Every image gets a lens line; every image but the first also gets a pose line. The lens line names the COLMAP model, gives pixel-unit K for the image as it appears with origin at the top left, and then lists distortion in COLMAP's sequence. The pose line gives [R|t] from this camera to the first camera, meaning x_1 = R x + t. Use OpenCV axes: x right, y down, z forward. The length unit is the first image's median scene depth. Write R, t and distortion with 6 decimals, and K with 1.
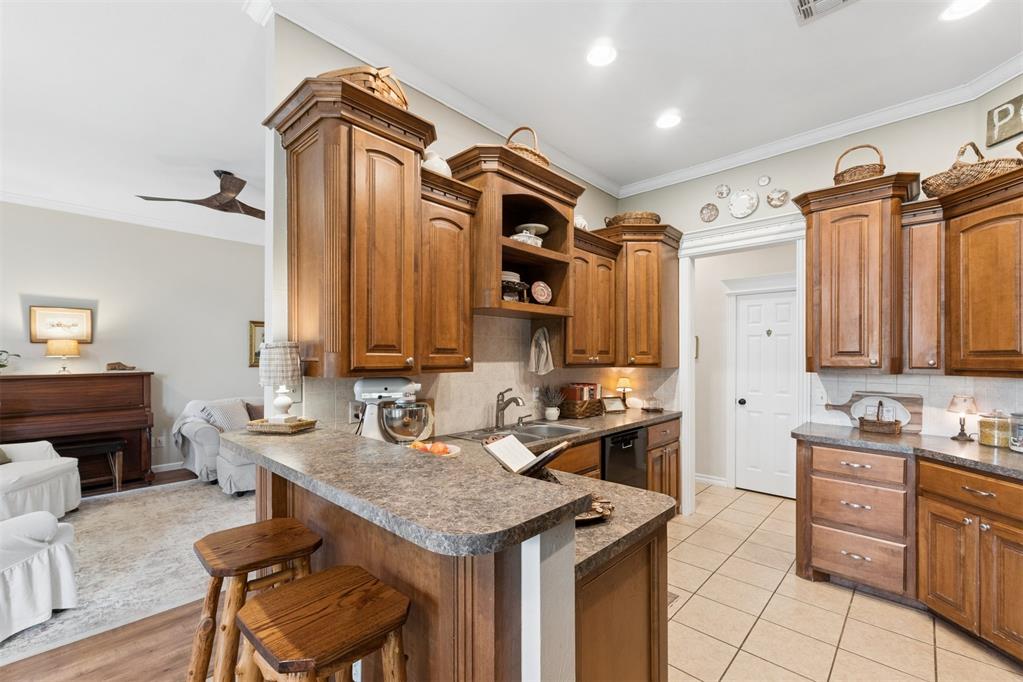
lens RADIAL K [[431.2, 0, 511.7], [0, 431.2, 344.3], [0, 0, 1]] dist [0.002916, 0.000135]
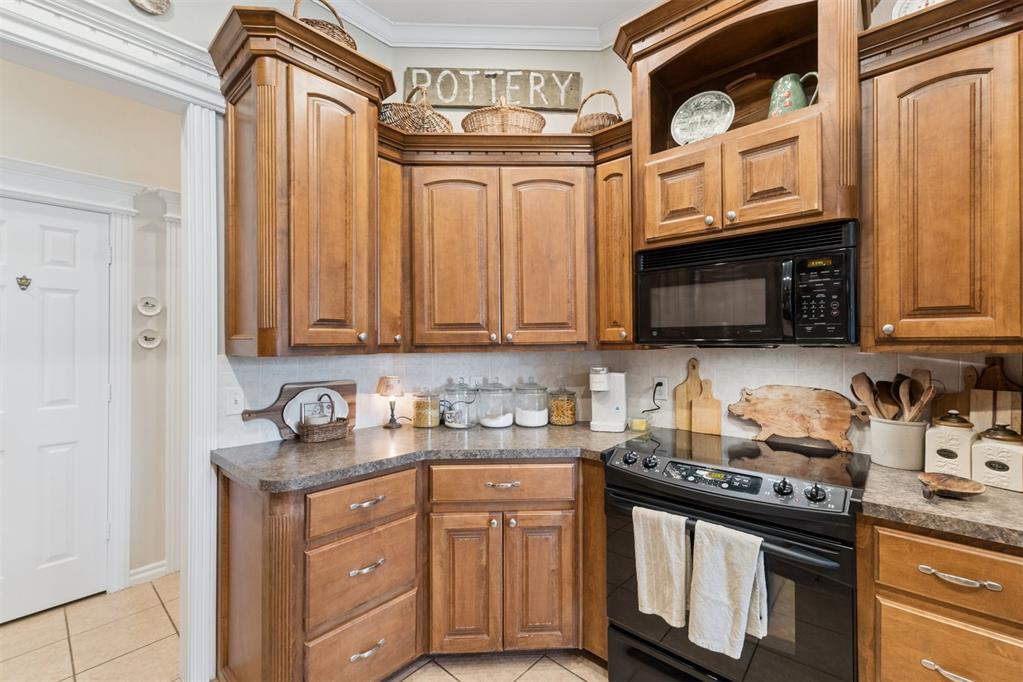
lens RADIAL K [[431.2, 0, 511.7], [0, 431.2, 344.3], [0, 0, 1]] dist [0.002916, 0.000135]
pose [[-0.021458, -0.005395, 0.999755, 0.182469], [-0.023990, 0.999700, 0.004880, 0.047822], [-0.999482, -0.023880, -0.021581, 0.840757]]
